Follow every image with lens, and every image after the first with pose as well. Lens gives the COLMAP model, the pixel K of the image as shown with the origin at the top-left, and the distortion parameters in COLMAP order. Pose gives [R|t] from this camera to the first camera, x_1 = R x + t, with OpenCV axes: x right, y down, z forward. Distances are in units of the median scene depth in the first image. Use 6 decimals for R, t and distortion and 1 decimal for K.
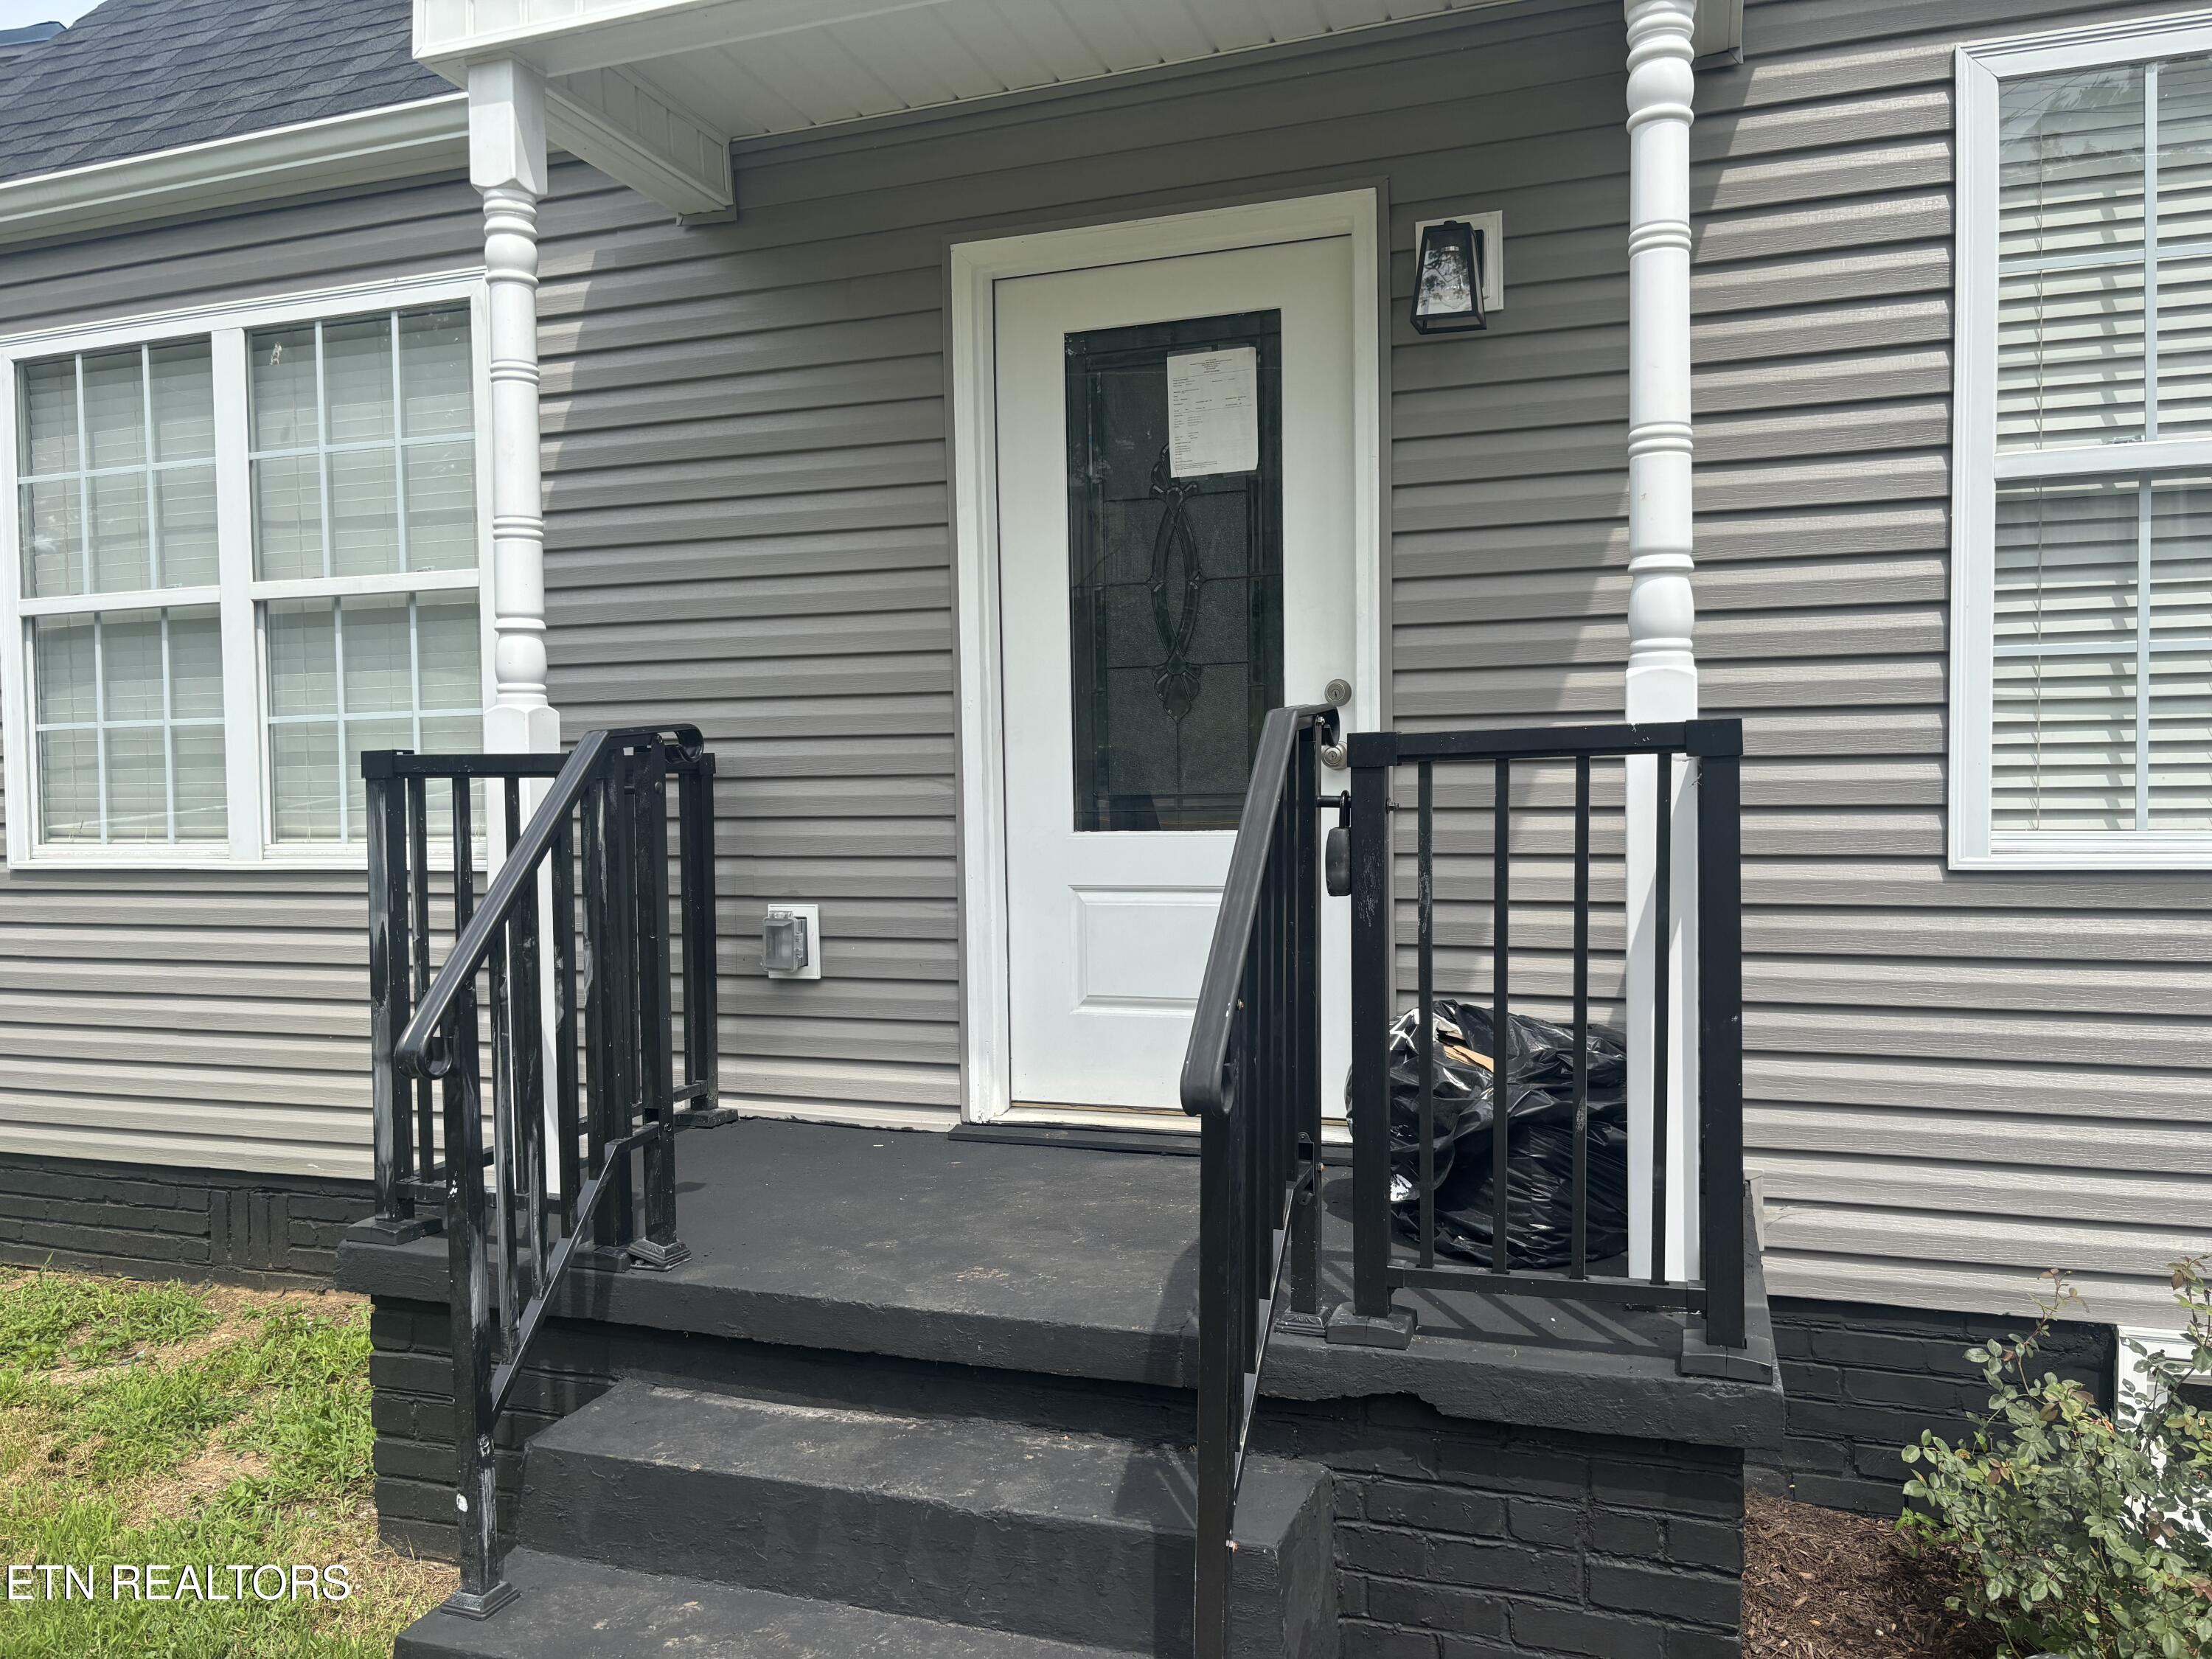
lens RADIAL K [[1633.9, 0, 1034.3], [0, 1633.9, 821.9], [0, 0, 1]] dist [0.072702, -0.084991]
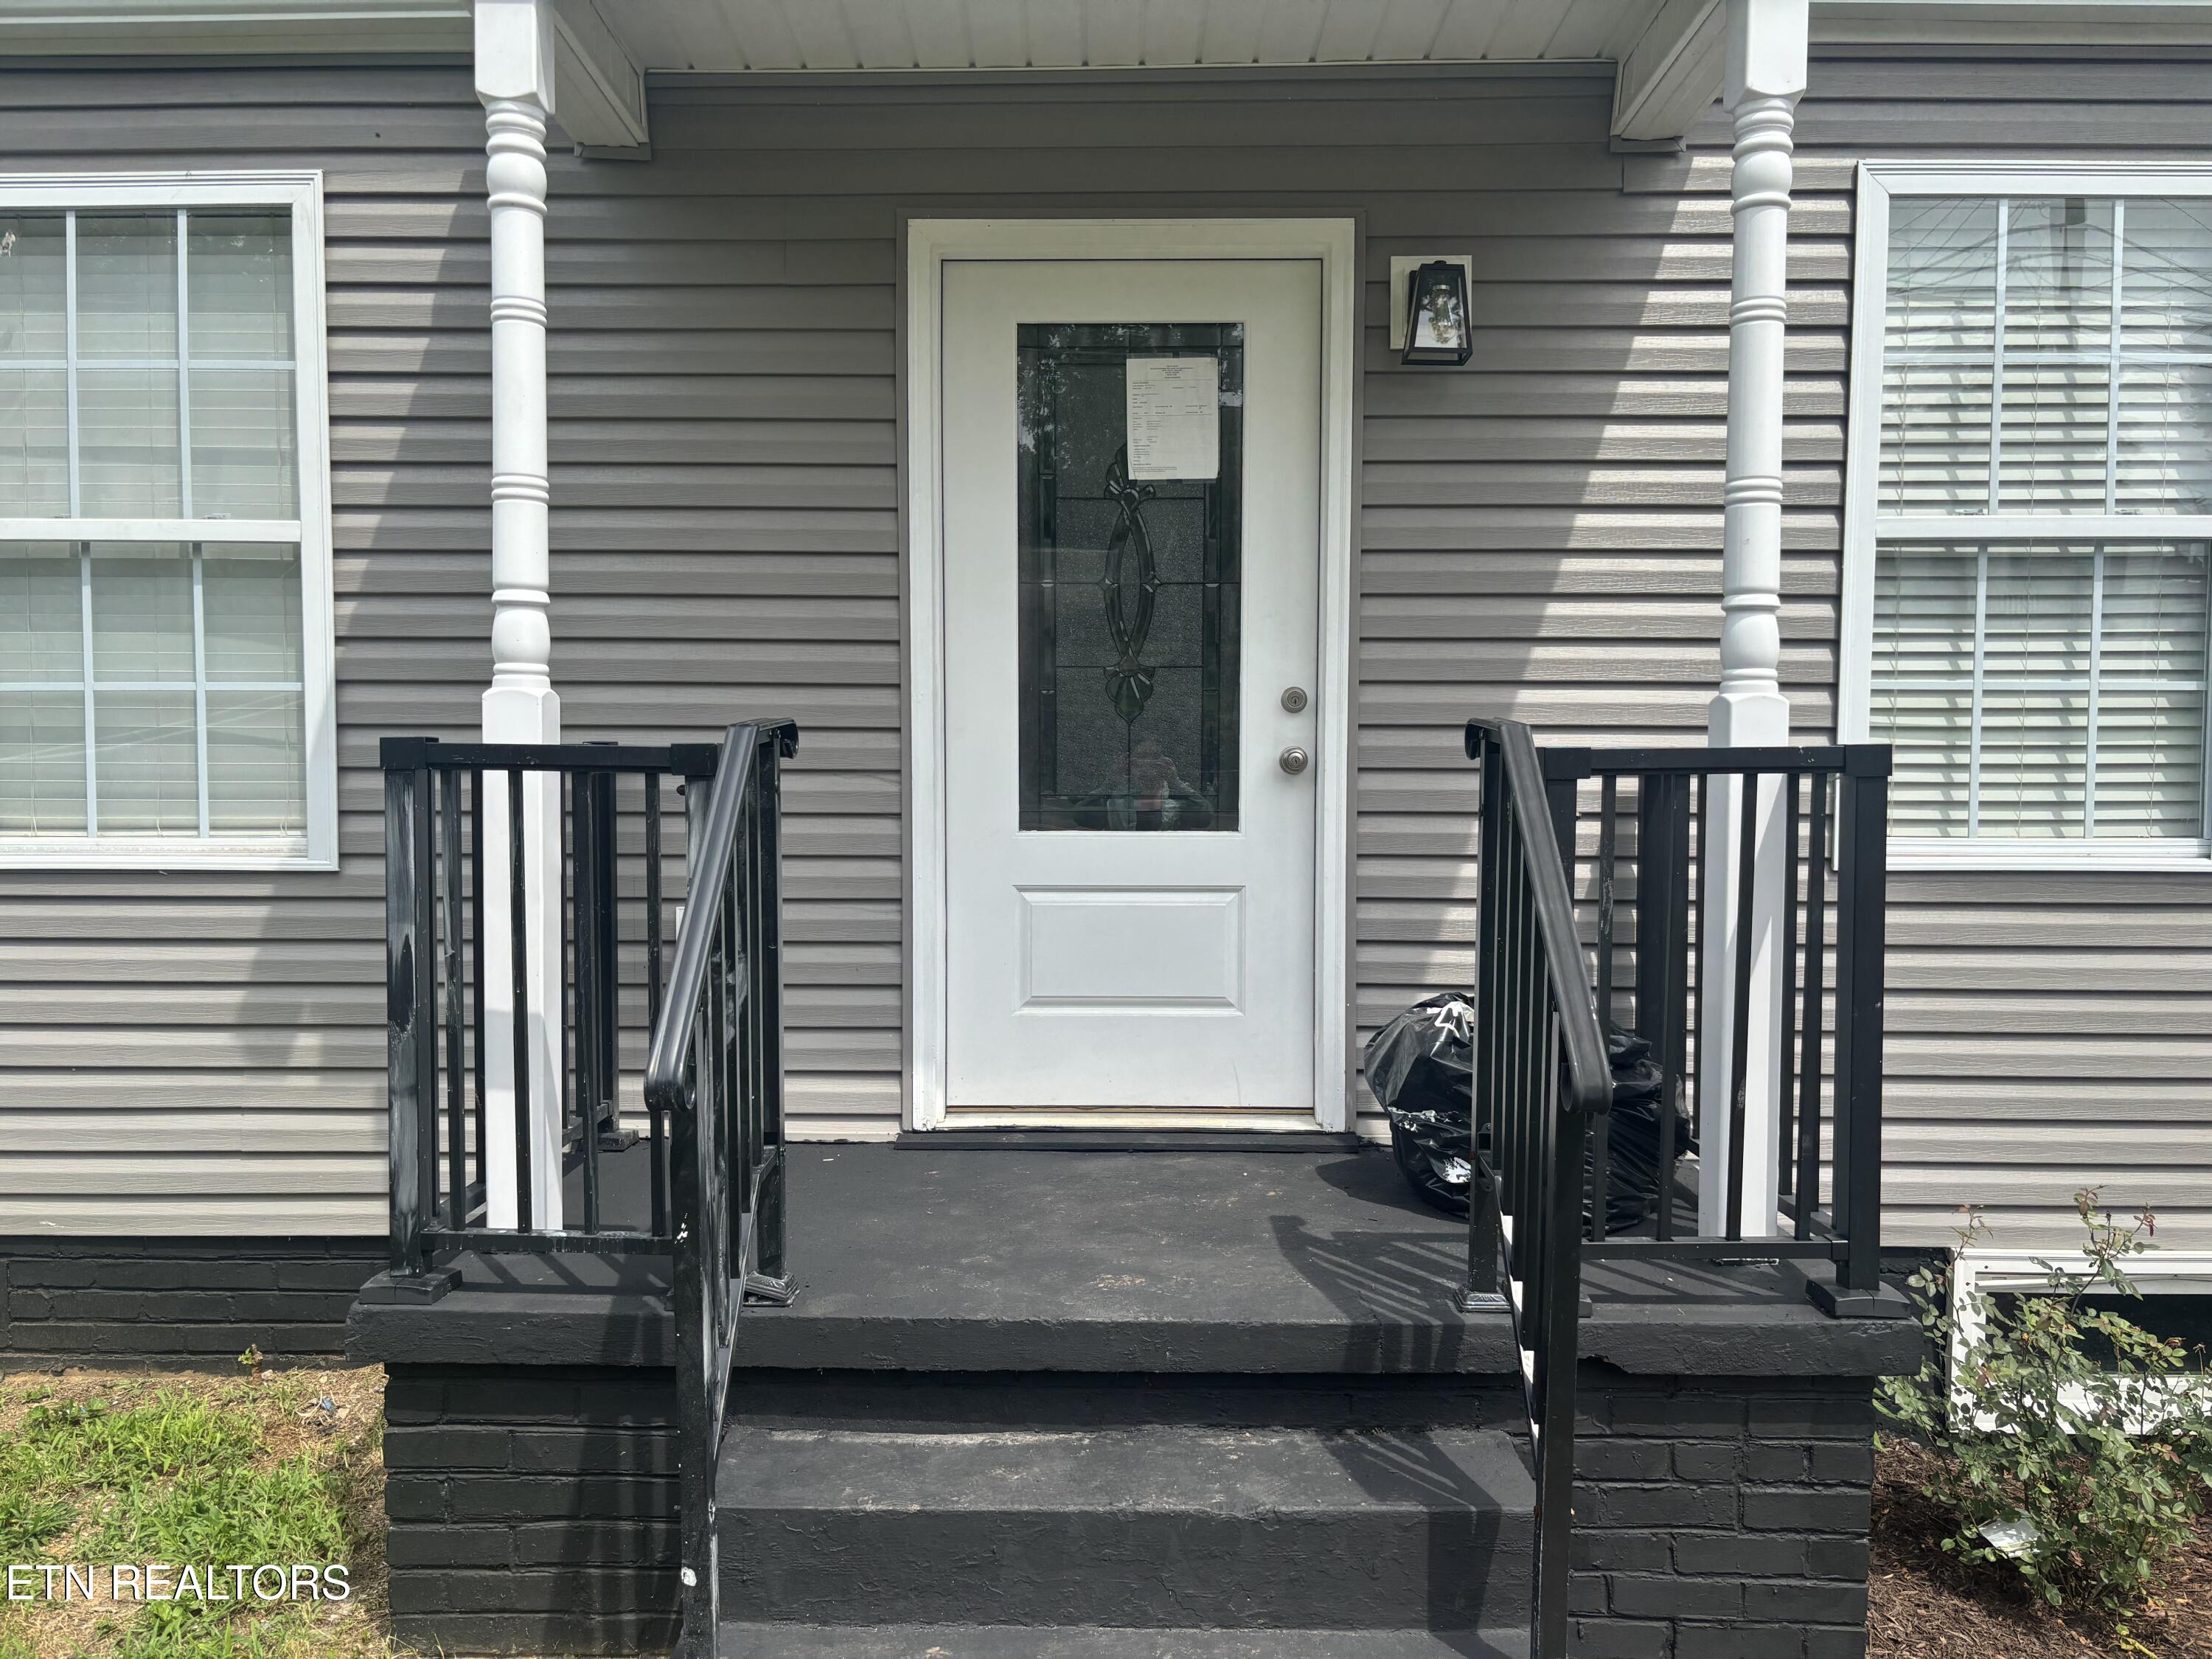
lens RADIAL K [[1650.3, 0, 1104.0], [0, 1650.3, 832.7], [0, 0, 1]] dist [0.069667, -0.083011]
pose [[0.947562, 0.005370, 0.319527, -0.319154], [-0.009471, 0.999892, 0.011282, -0.006085], [-0.319432, -0.013716, 0.947510, 0.051061]]
